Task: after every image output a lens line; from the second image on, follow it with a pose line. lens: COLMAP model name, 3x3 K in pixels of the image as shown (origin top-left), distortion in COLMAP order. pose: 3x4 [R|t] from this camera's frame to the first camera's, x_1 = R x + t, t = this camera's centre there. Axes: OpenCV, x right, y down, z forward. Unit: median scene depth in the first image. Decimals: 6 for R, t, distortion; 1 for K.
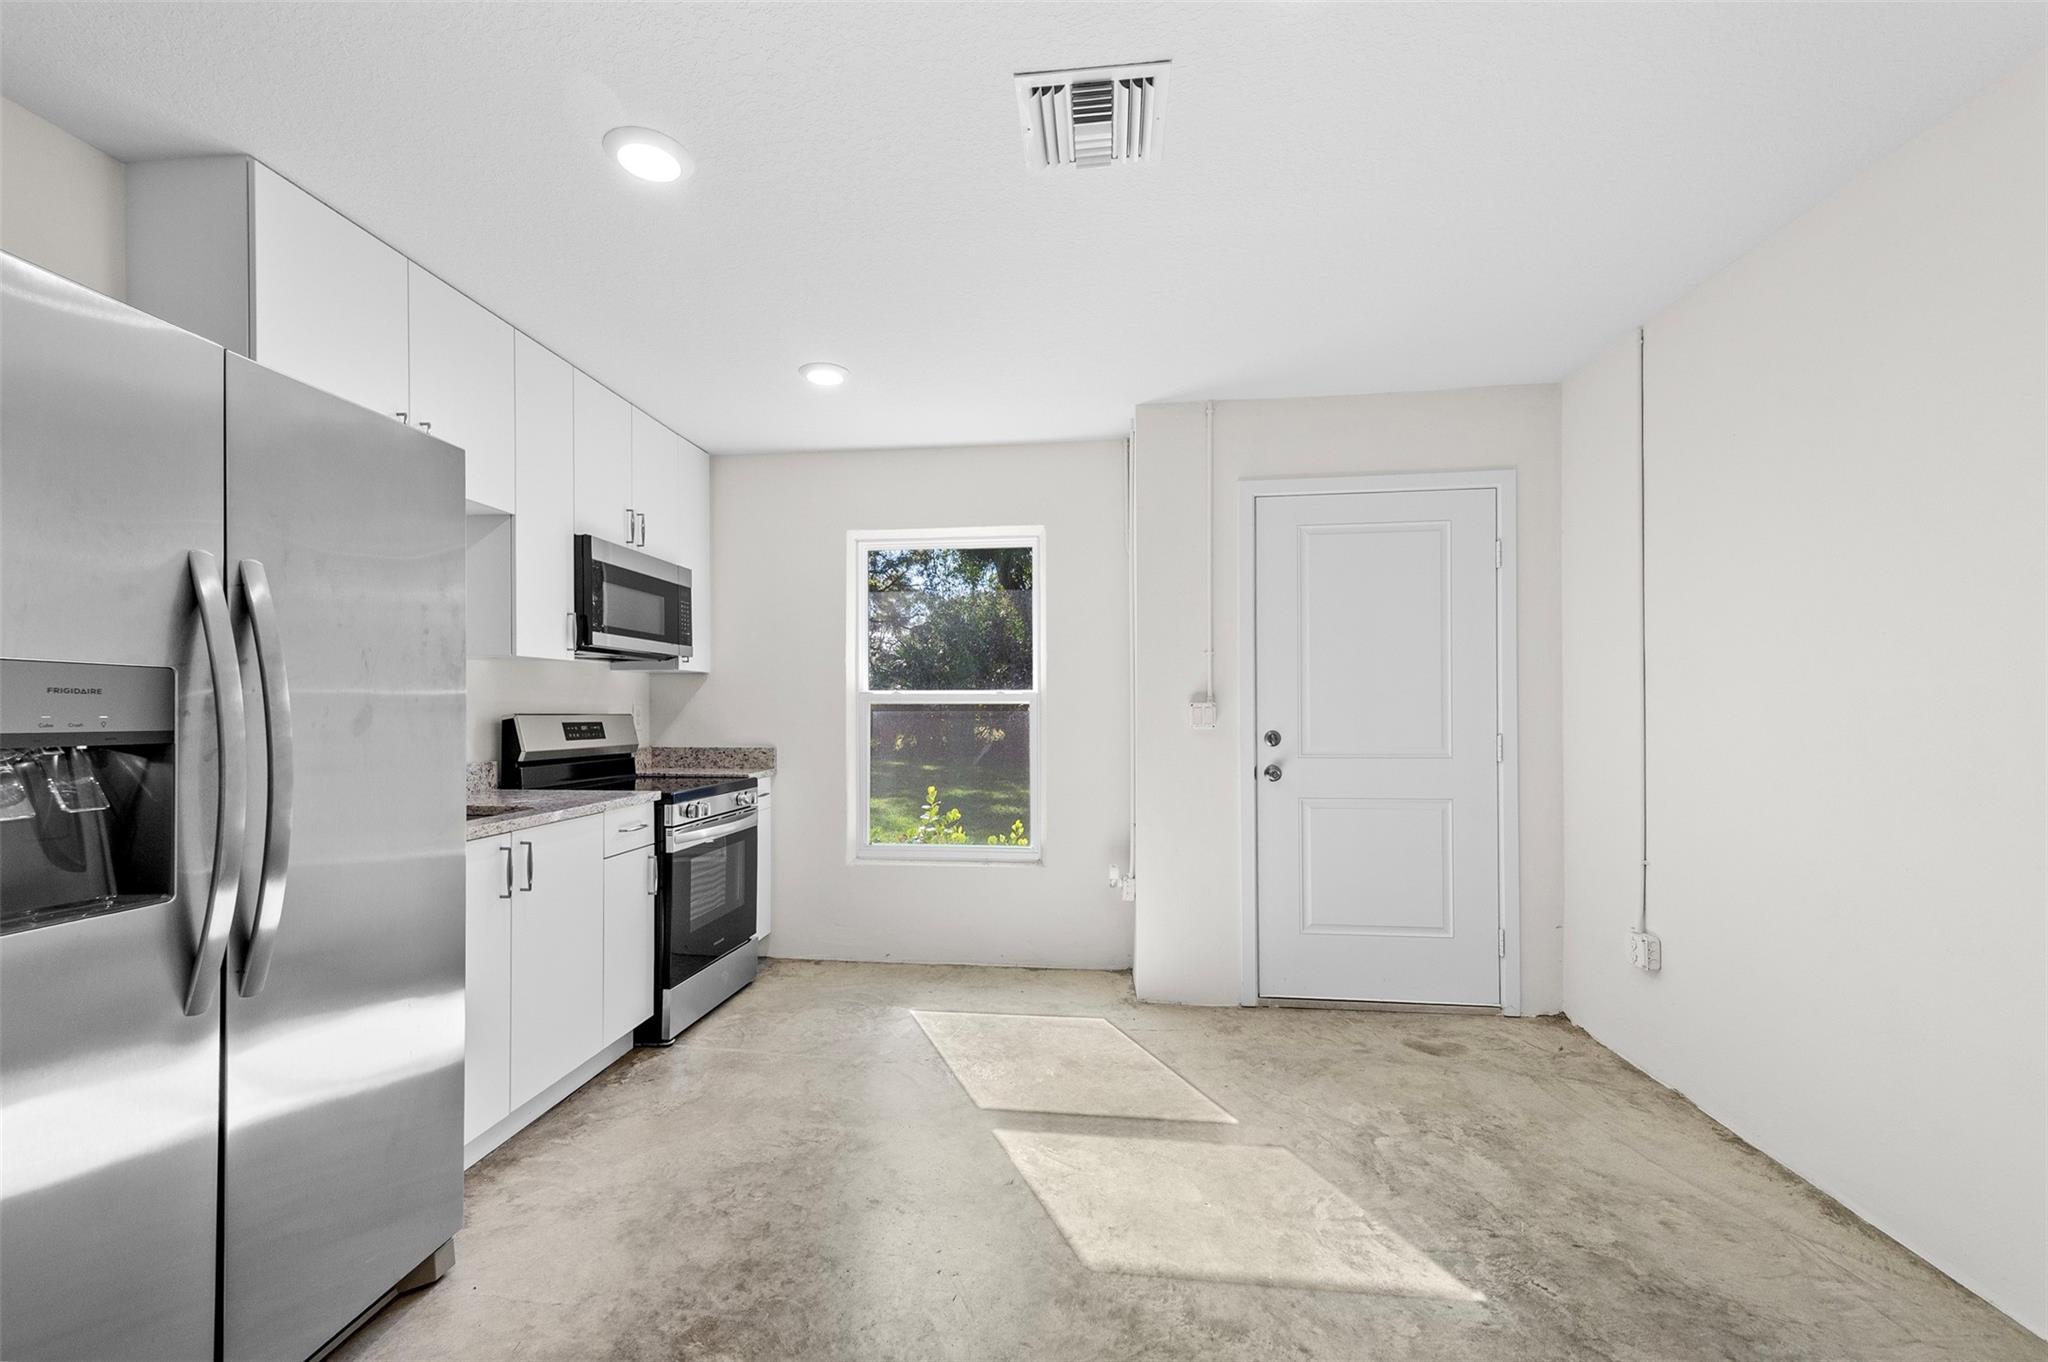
lens RADIAL K [[834.1, 0, 994.9], [0, 834.1, 699.9], [0, 0, 1]] dist [0.015195, -0.005428]
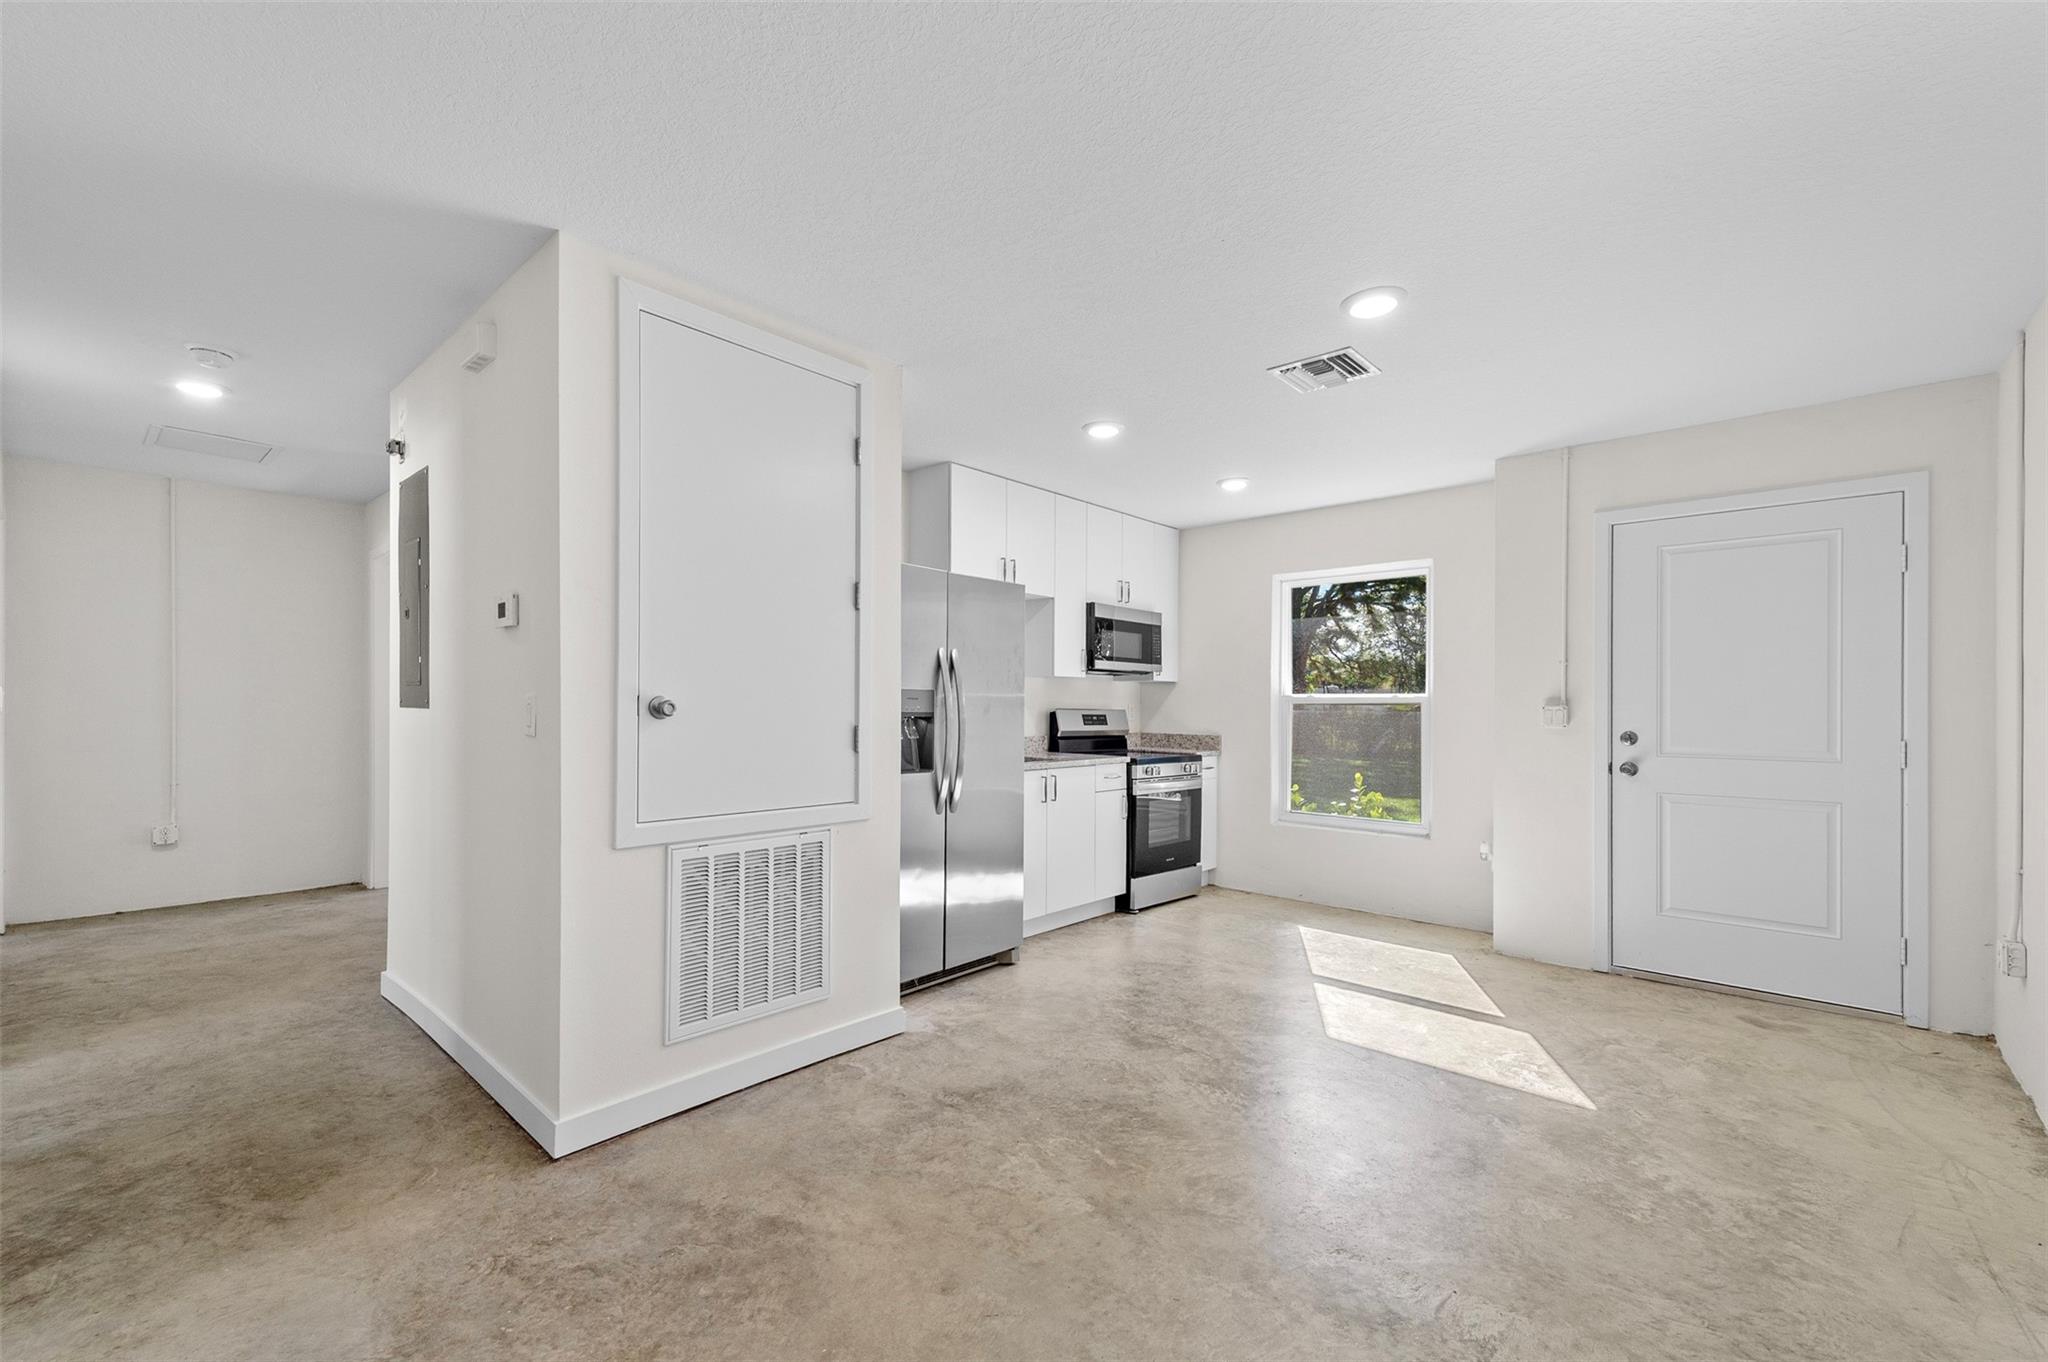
lens RADIAL K [[834.1, 0, 998.2], [0, 834.1, 694.7], [0, 0, 1]] dist [0.015195, -0.005428]
pose [[0.807049, 0.001166, -0.590484, 0.348055], [-0.003660, 0.999989, -0.003027, -0.006652], [0.590474, 0.004604, 0.807044, -0.460930]]
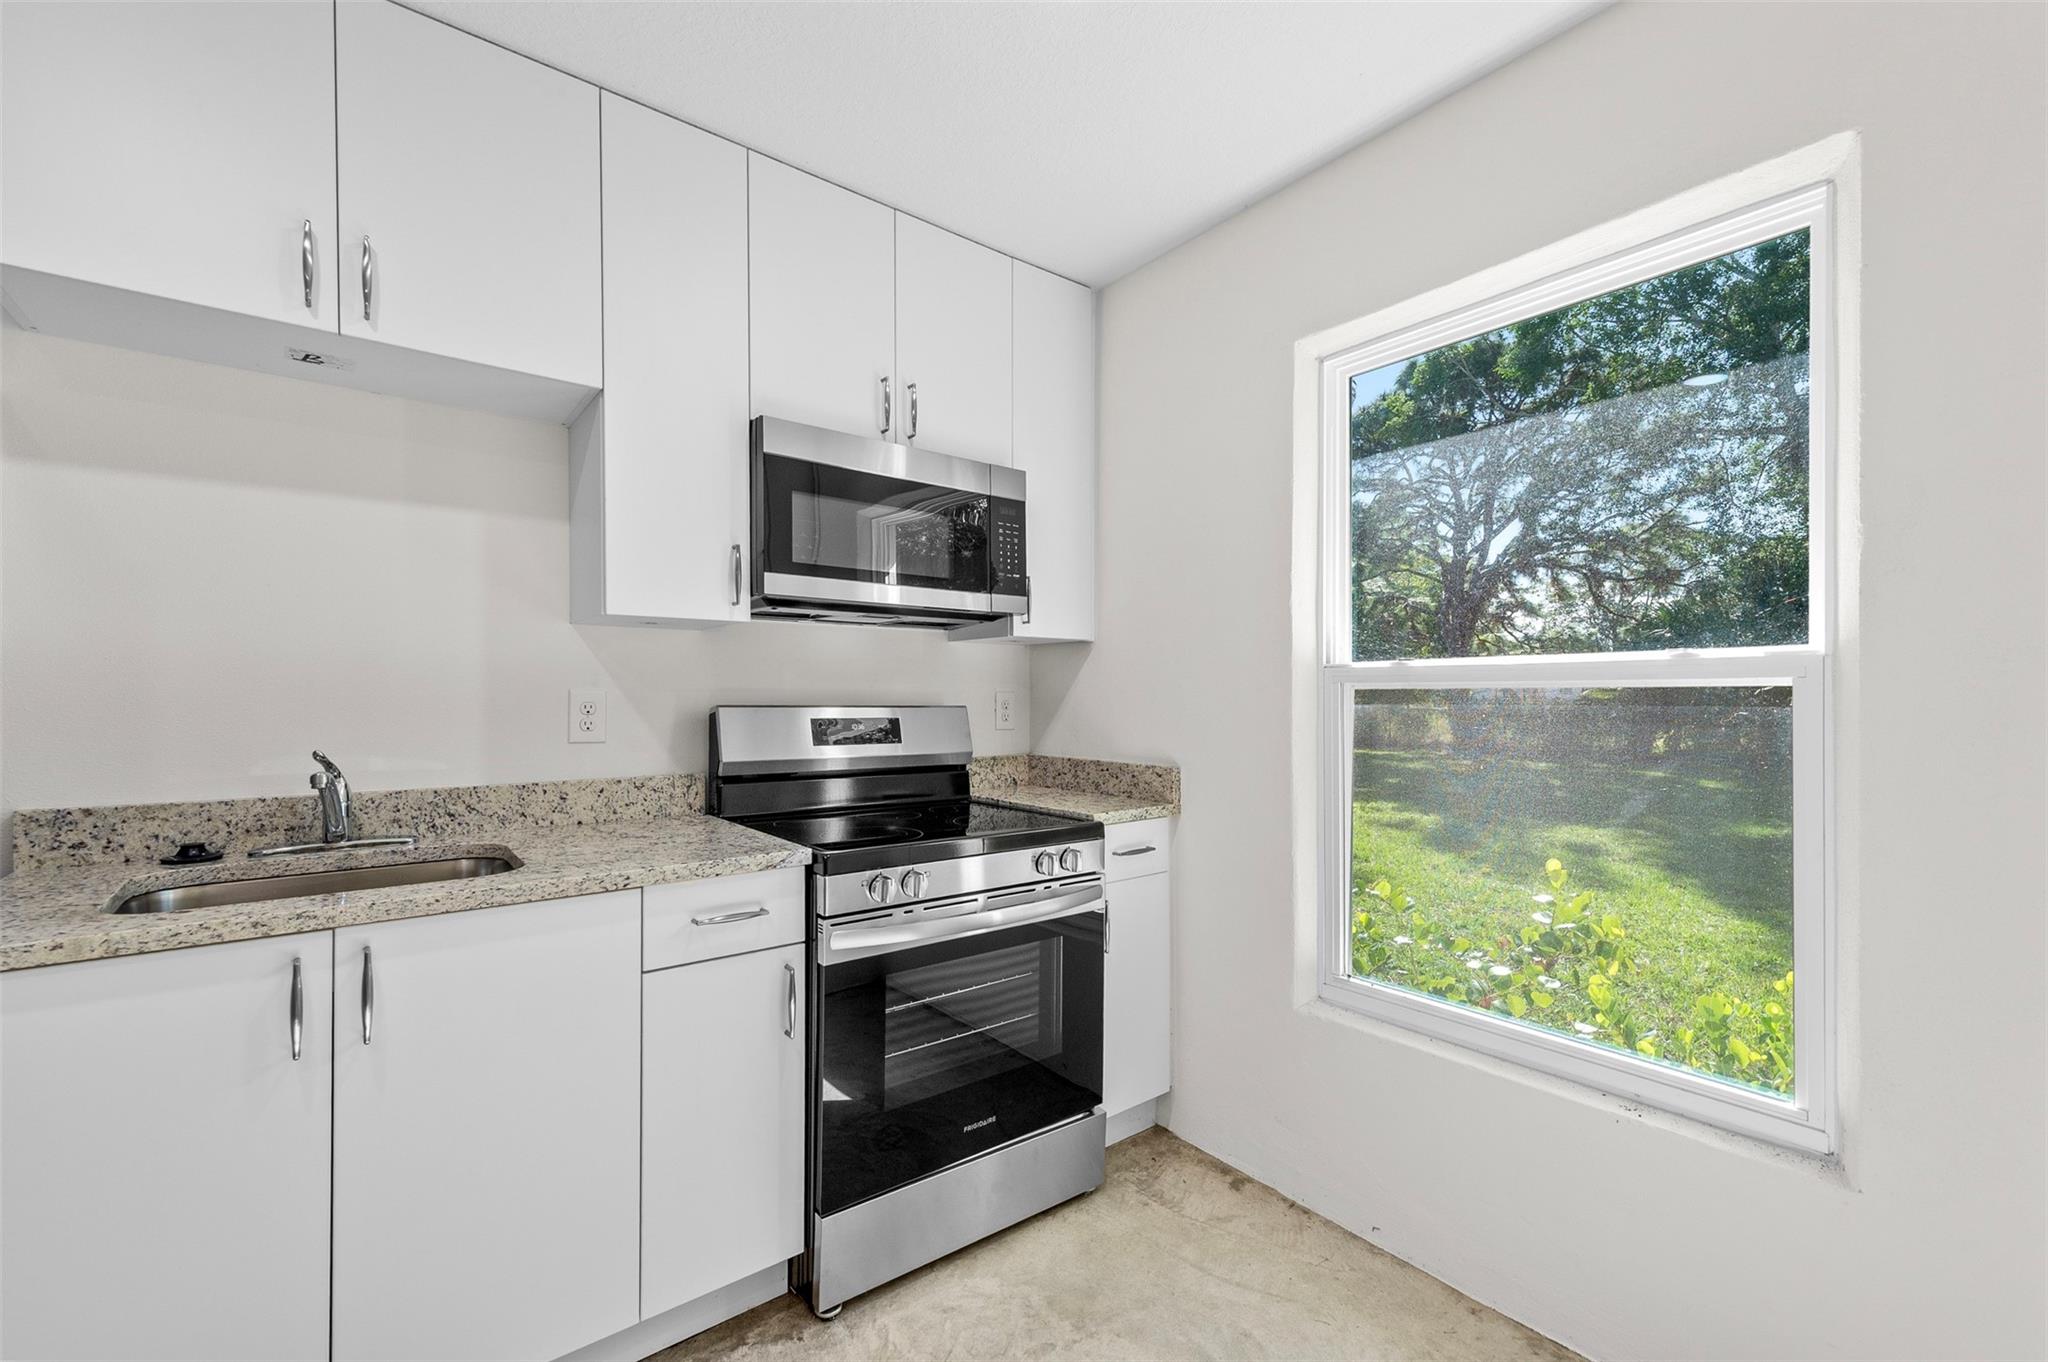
lens RADIAL K [[834.1, 0, 1008.2], [0, 834.1, 697.9], [0, 0, 1]] dist [0.015195, -0.005428]
pose [[0.703847, 0.000045, -0.710351, 0.077881], [0.008011, 0.999936, 0.008001, 0.006919], [0.710306, -0.011322, 0.703802, 0.693886]]
